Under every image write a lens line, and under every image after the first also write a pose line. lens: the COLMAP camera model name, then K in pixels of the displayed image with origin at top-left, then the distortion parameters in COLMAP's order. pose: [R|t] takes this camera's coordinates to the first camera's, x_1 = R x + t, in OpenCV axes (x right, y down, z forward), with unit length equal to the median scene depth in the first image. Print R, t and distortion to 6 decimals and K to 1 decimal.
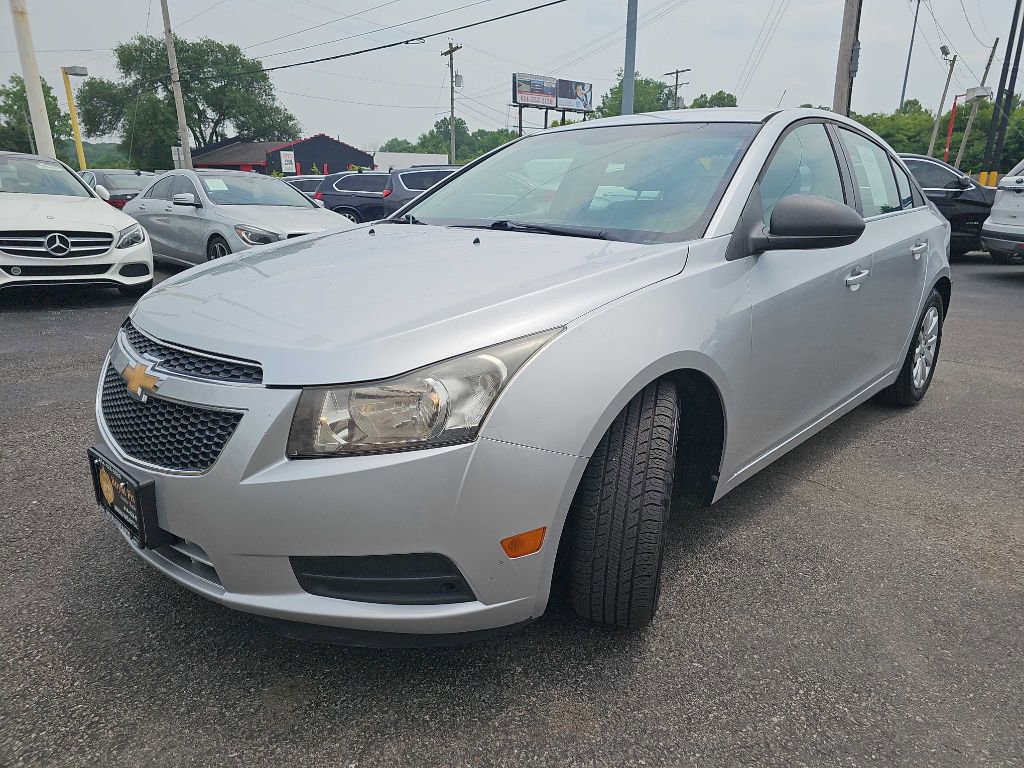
lens RADIAL K [[688.0, 0, 519.9], [0, 688.0, 389.1], [0, 0, 1]] dist [0.053811, -0.047433]
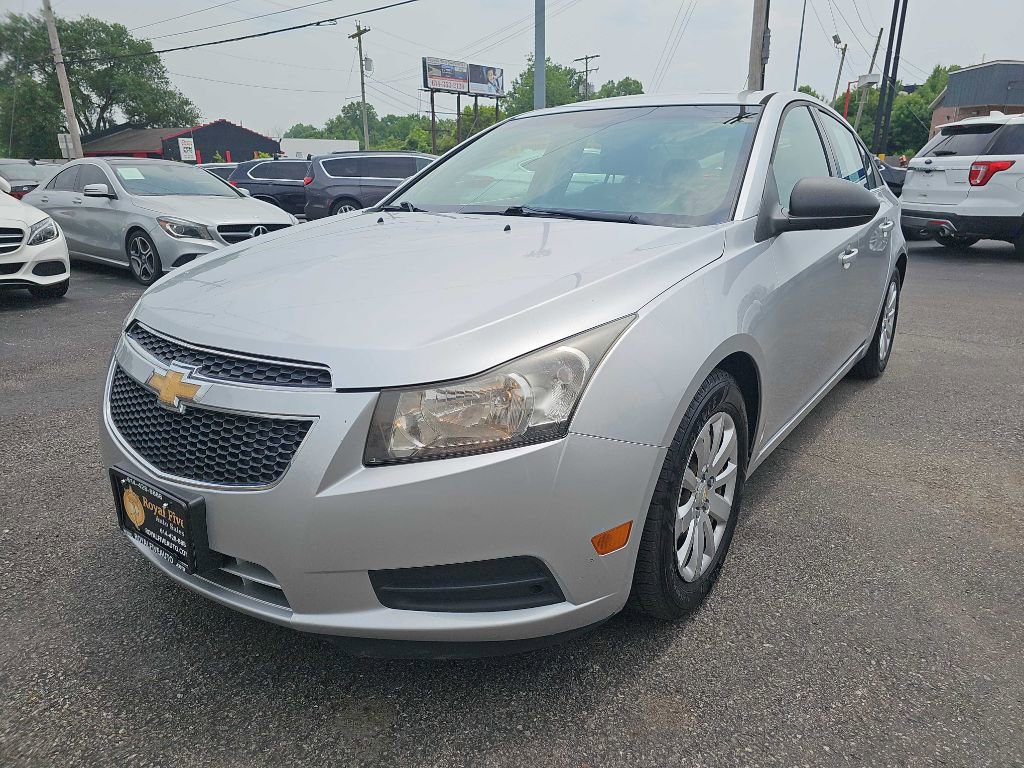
lens RADIAL K [[691.5, 0, 524.8], [0, 691.5, 379.9], [0, 0, 1]] dist [0.038083, -0.025244]
pose [[0.991774, -0.047666, 0.118796, -0.008126], [0.046968, 0.998859, 0.008672, -0.000485], [-0.119074, -0.003021, 0.992881, 0.001761]]
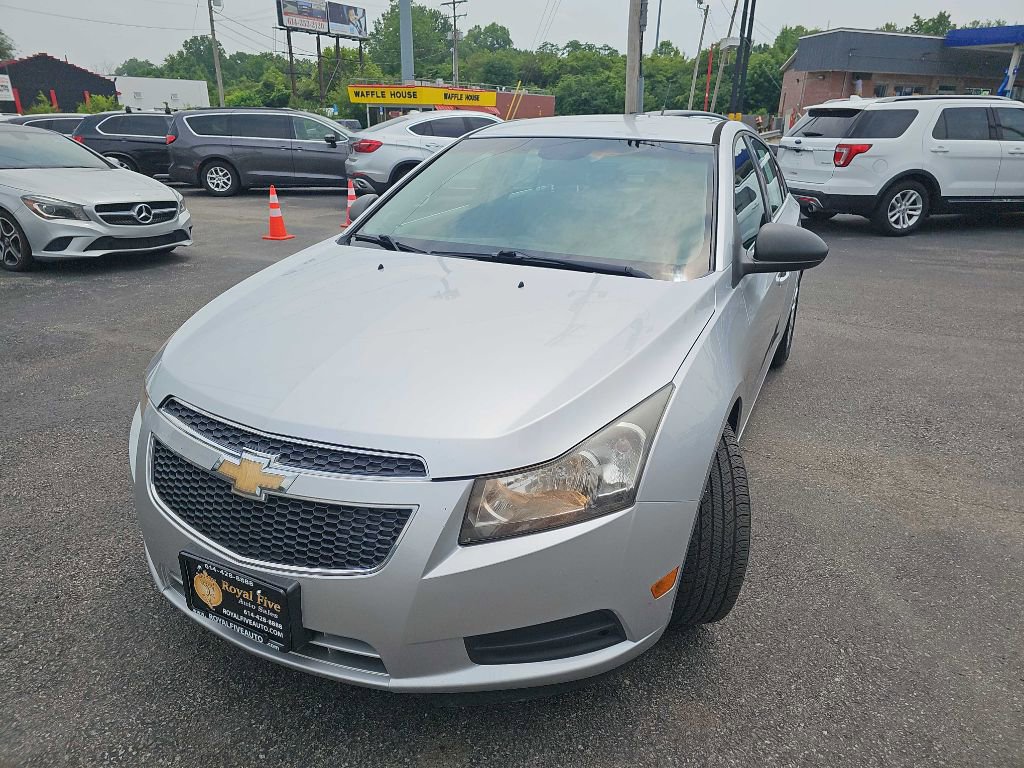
lens RADIAL K [[691.5, 0, 524.8], [0, 691.5, 379.9], [0, 0, 1]] dist [0.038083, -0.025244]
pose [[0.952871, -0.099482, 0.286600, -0.018355], [0.077403, 0.993162, 0.087394, -0.008094], [-0.293334, -0.061091, 0.954056, 0.000121]]
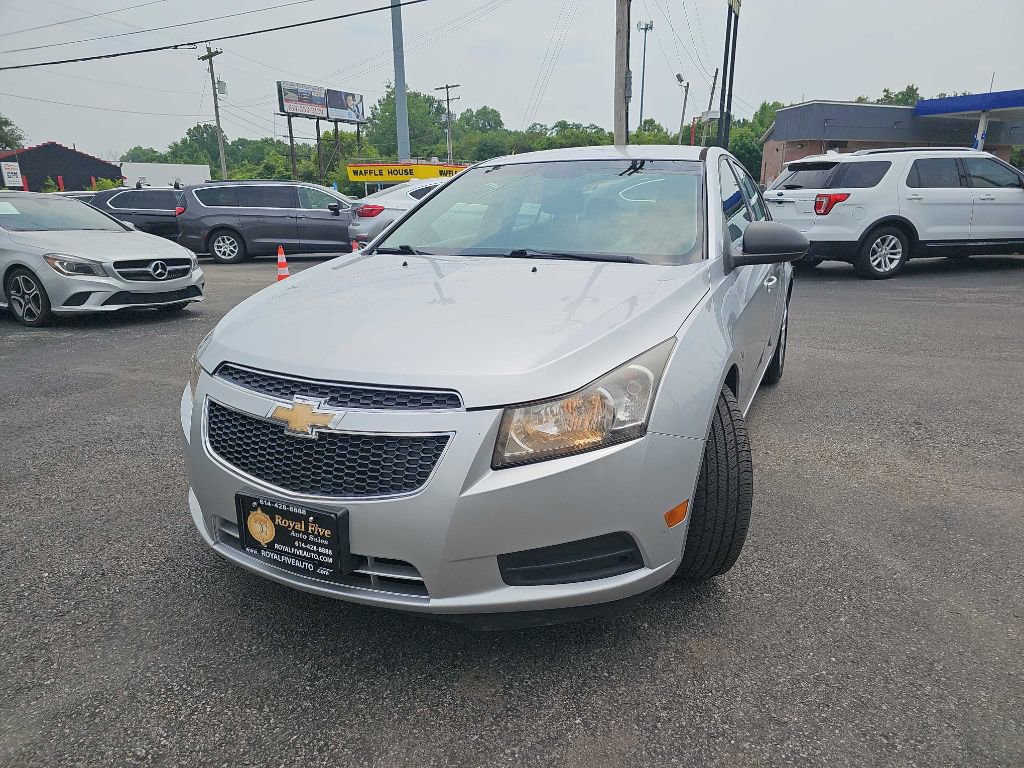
lens RADIAL K [[687.5, 0, 526.8], [0, 687.5, 386.0], [0, 0, 1]] dist [0.057077, -0.045465]
pose [[0.948309, -0.097824, 0.301895, -0.021857], [0.103217, 0.994657, -0.001924, -0.001082], [-0.300093, 0.032985, 0.953339, -0.003953]]
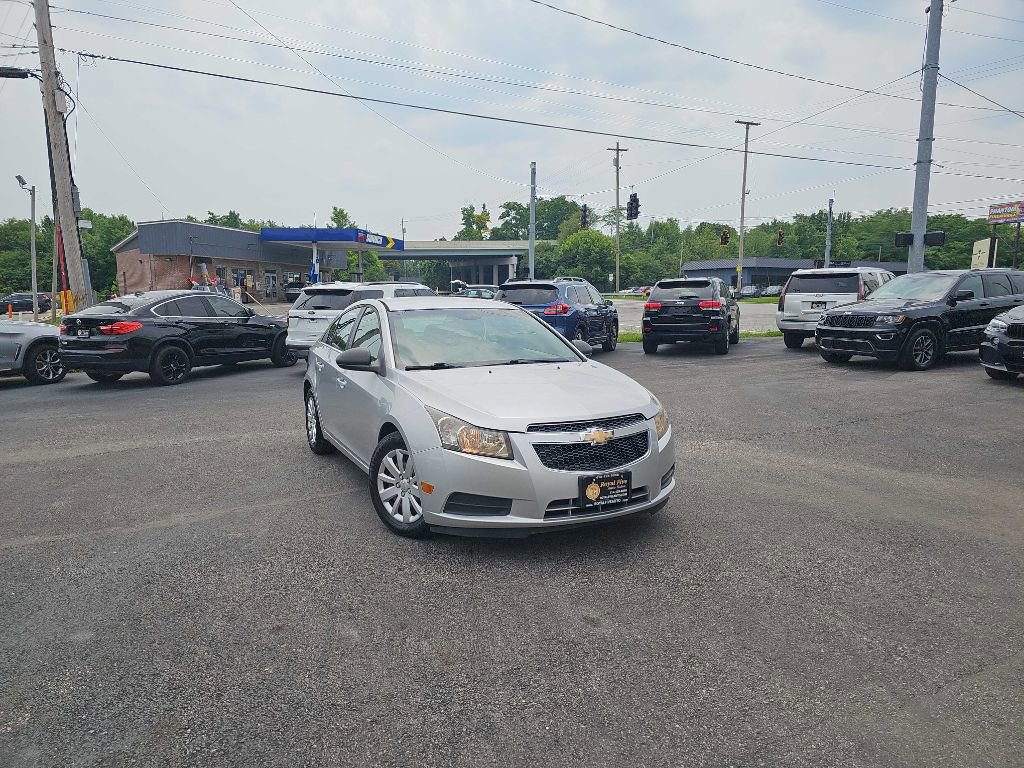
lens RADIAL K [[687.5, 0, 526.8], [0, 687.5, 386.0], [0, 0, 1]] dist [0.057077, -0.045465]
pose [[0.336637, -0.125402, 0.933247, -0.112153], [0.271118, 0.962031, 0.031473, -0.012885], [-0.901760, 0.242425, 0.357854, 0.014388]]
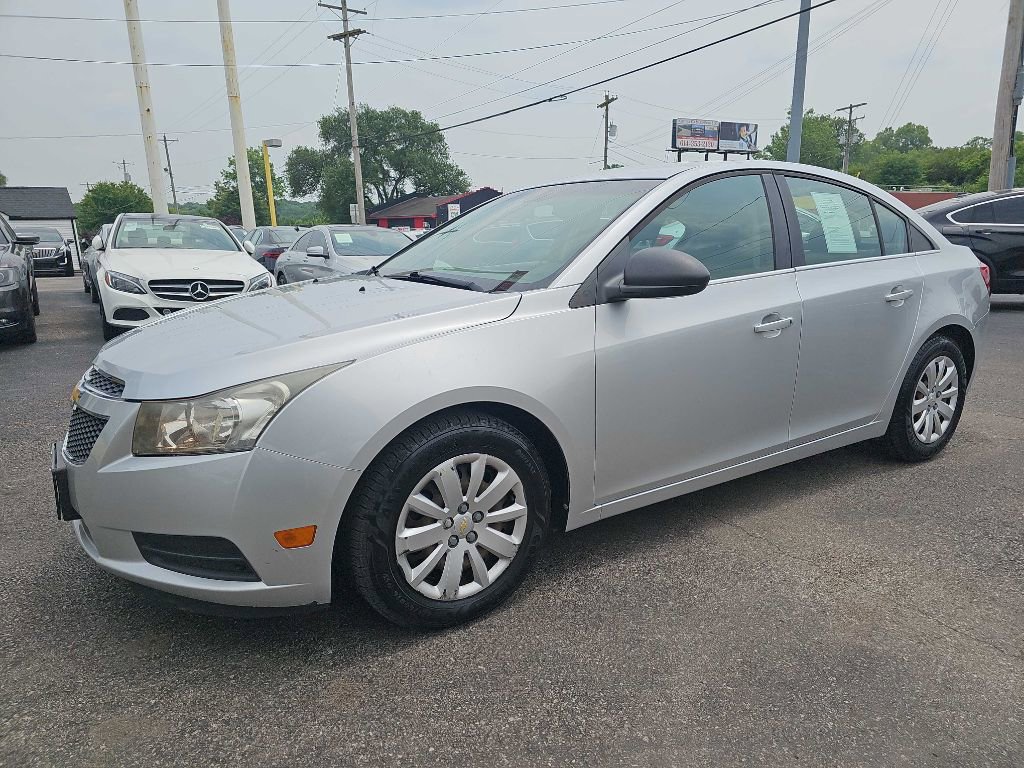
lens RADIAL K [[687.0, 0, 511.8], [0, 687.0, 389.1], [0, 0, 1]] dist [0.056692, -0.048535]
pose [[0.970486, 0.032890, -0.238905, 0.023766], [-0.047296, 0.997376, -0.054817, 0.000470], [0.236475, 0.064499, 0.969494, -0.003914]]
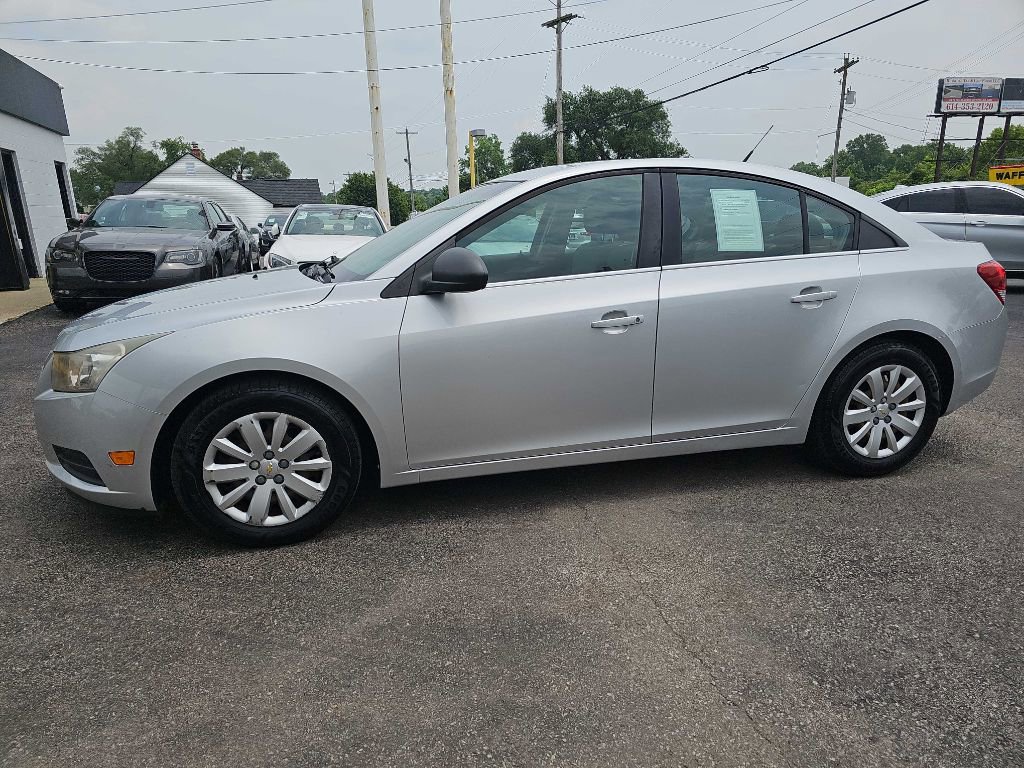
lens RADIAL K [[681.3, 0, 495.9], [0, 681.3, 396.1], [0, 0, 1]] dist [0.054587, -0.039366]
pose [[0.834867, 0.117661, -0.537729, 0.058740], [-0.132058, 0.991171, 0.011849, -0.002246], [0.534375, 0.061119, 0.843035, 0.002308]]
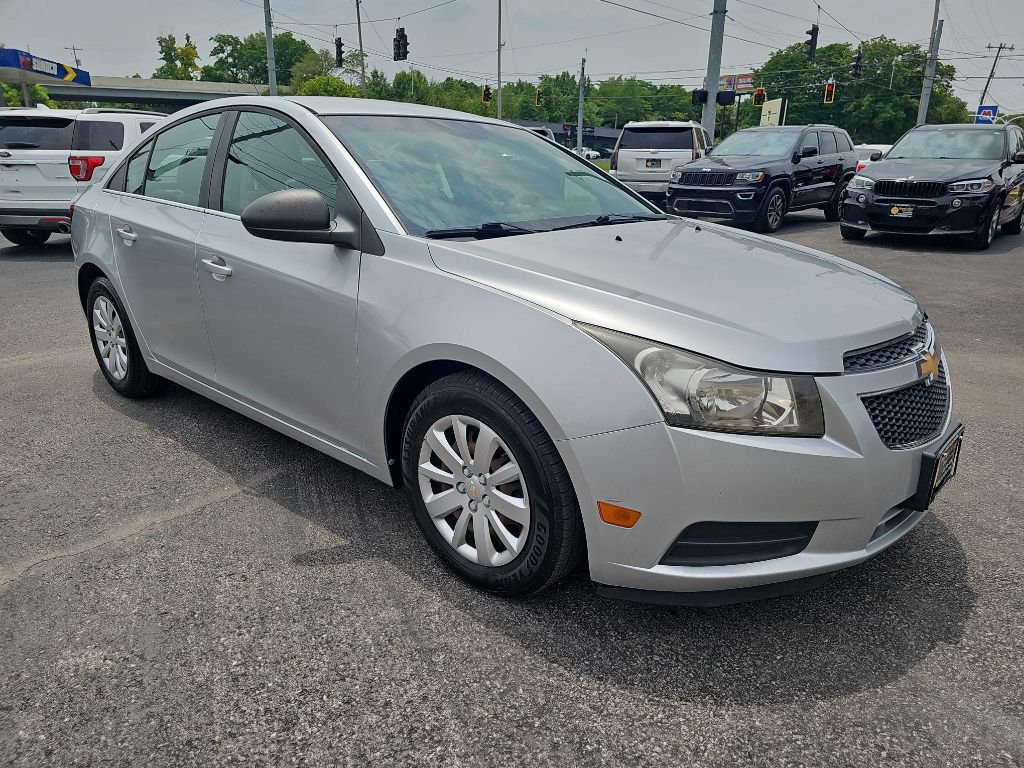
lens RADIAL K [[687.5, 0, 526.8], [0, 687.5, 386.0], [0, 0, 1]] dist [0.057077, -0.045465]
pose [[-0.024236, -0.310300, 0.950330, -0.066809], [0.268146, 0.913757, 0.305197, -0.021008], [-0.963073, 0.262224, 0.061060, 0.064492]]
